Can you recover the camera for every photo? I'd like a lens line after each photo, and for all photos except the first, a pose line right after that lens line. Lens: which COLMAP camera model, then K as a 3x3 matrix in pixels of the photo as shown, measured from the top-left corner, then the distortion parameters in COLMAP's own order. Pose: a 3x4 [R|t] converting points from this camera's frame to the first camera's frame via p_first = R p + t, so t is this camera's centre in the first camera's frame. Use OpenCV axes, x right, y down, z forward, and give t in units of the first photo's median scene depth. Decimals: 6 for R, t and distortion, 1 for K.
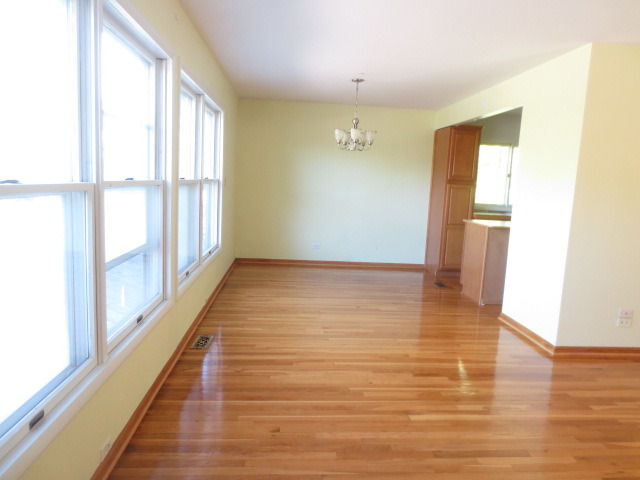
lens RADIAL K [[453.9, 0, 320.9], [0, 453.9, 239.7], [0, 0, 1]] dist [-0.029786, 0.010178]
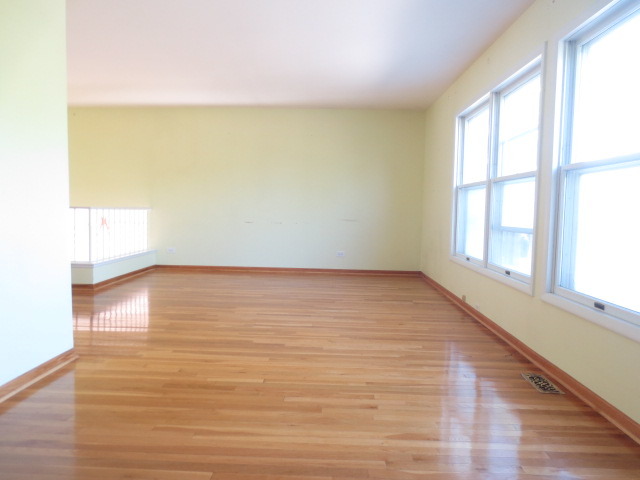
lens RADIAL K [[453.9, 0, 319.4], [0, 453.9, 239.4], [0, 0, 1]] dist [-0.029786, 0.010178]
pose [[-0.993148, -0.073442, 0.090899, 0.039956], [-0.053130, 0.976572, 0.208528, -0.122005], [-0.104084, 0.202270, -0.973783, 1.576166]]
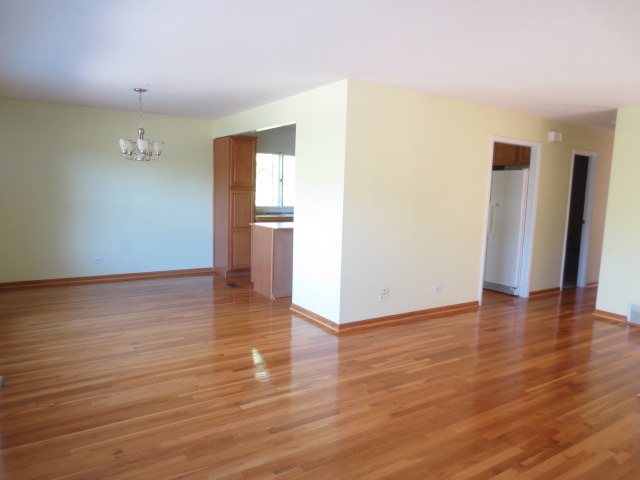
lens RADIAL K [[453.9, 0, 318.2], [0, 453.9, 240.1], [0, 0, 1]] dist [-0.029786, 0.010178]
pose [[0.877164, -0.077799, 0.473847, -0.088836], [0.077962, 0.996769, 0.019335, -0.018088], [-0.473820, 0.019983, 0.880395, -0.057340]]
